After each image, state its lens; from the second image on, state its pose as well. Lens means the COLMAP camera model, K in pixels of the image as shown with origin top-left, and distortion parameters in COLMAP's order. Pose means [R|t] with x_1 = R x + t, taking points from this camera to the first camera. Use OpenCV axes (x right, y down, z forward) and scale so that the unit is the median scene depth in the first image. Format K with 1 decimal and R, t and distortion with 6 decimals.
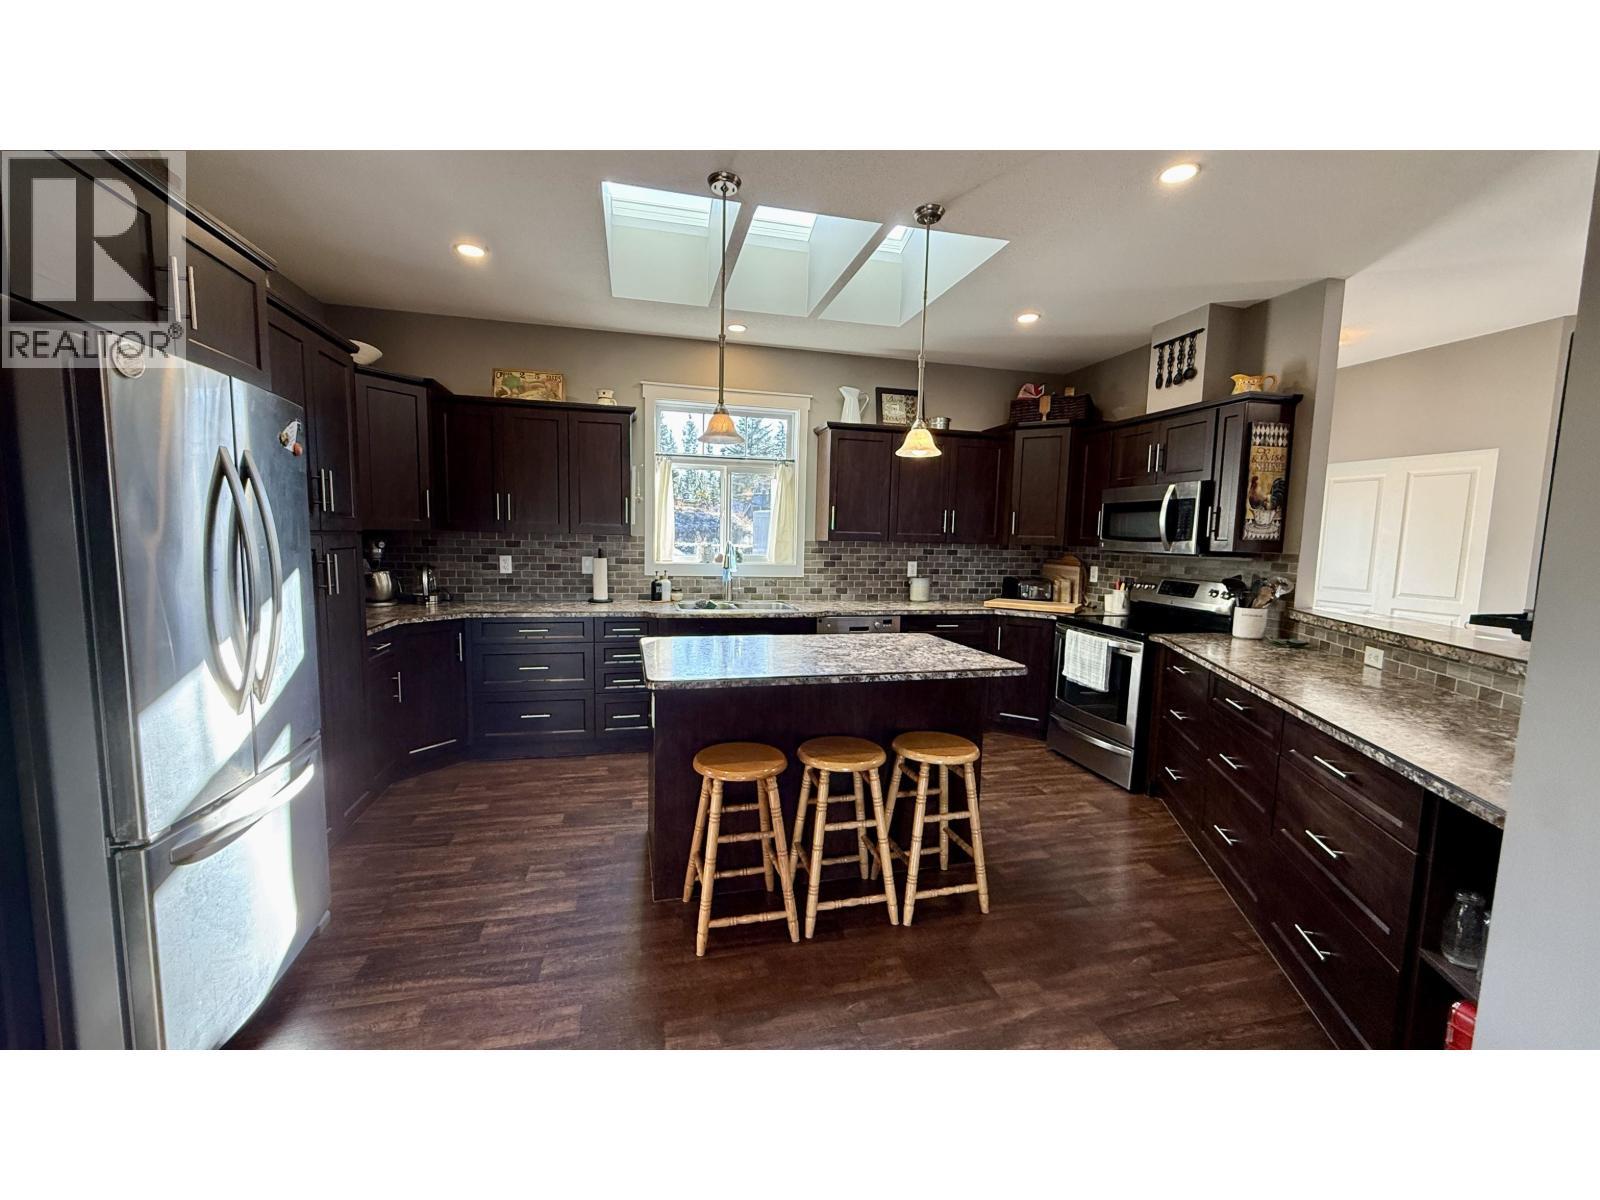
lens RADIAL K [[639.3, 0, 798.9], [0, 639.3, 601.4], [0, 0, 1]] dist [0.001937, 0.000441]
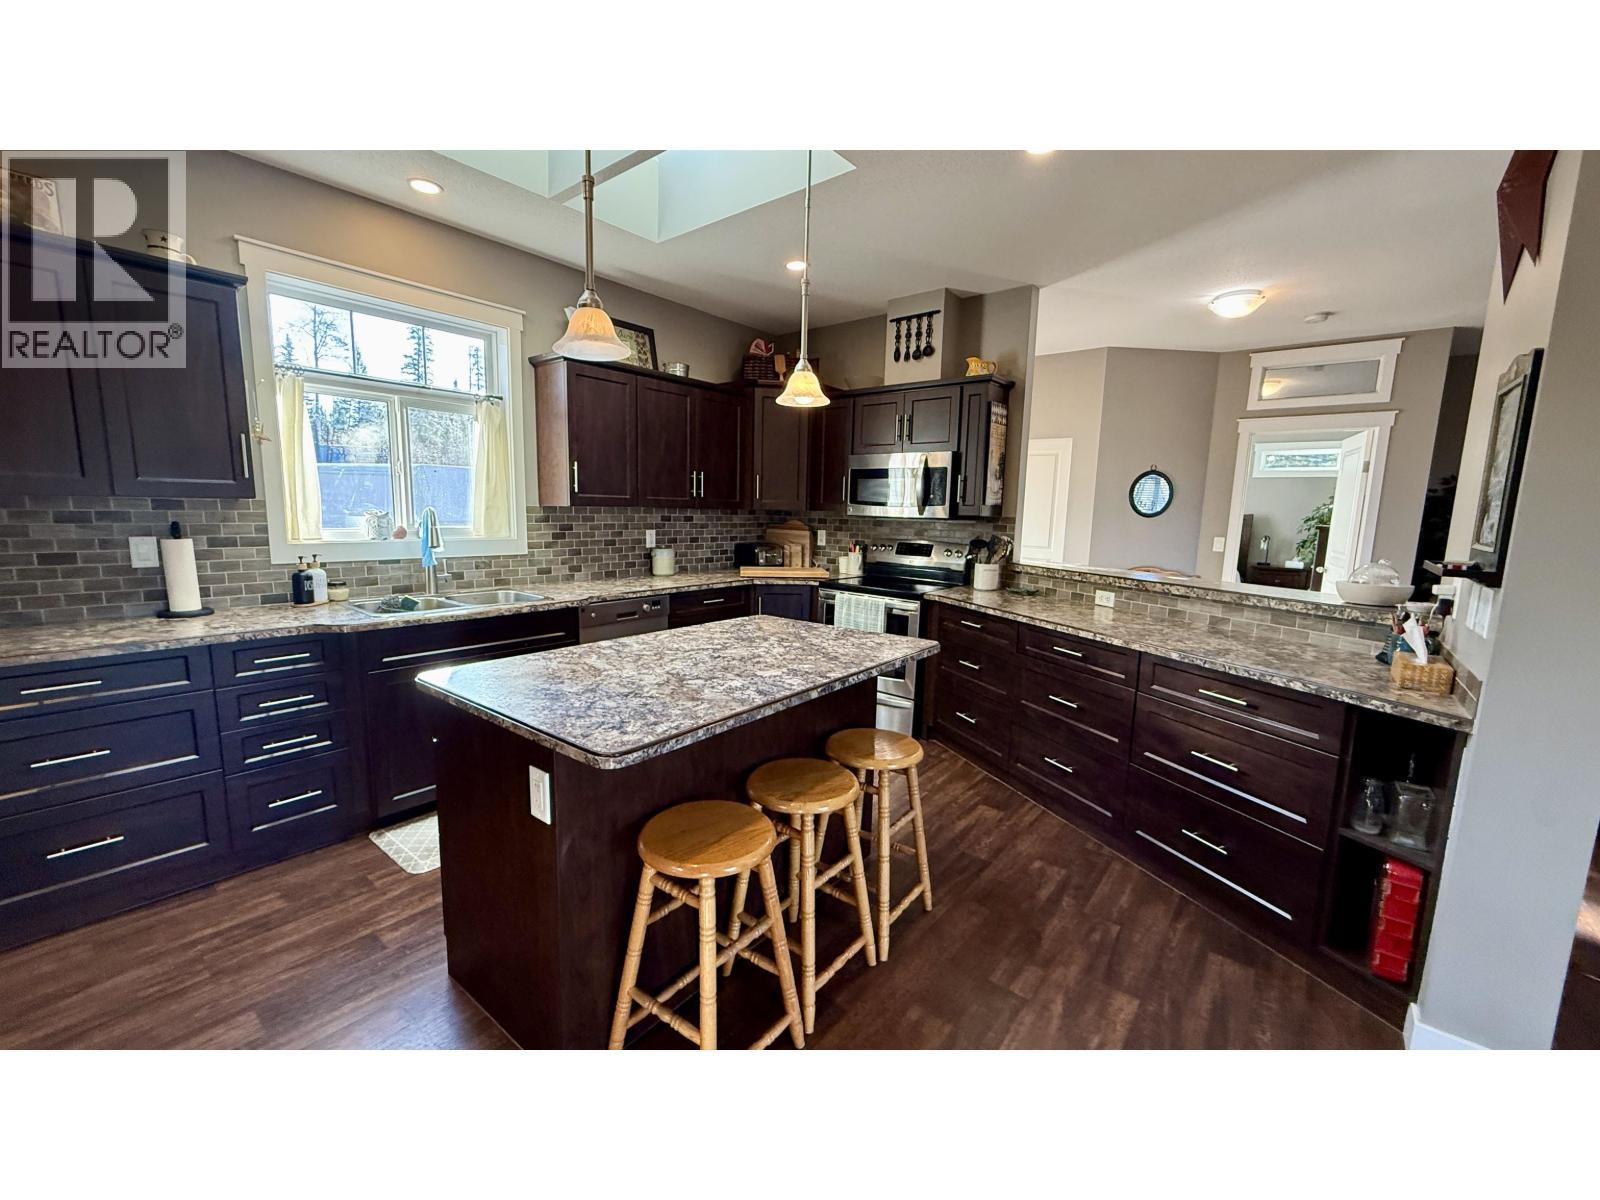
lens RADIAL K [[639.3, 0, 796.9], [0, 639.3, 599.2], [0, 0, 1]] dist [0.001937, 0.000441]
pose [[0.802190, -0.089684, 0.590295, -0.210159], [0.056752, 0.995632, 0.074142, -0.024931], [-0.594365, -0.025975, 0.803776, 0.212029]]
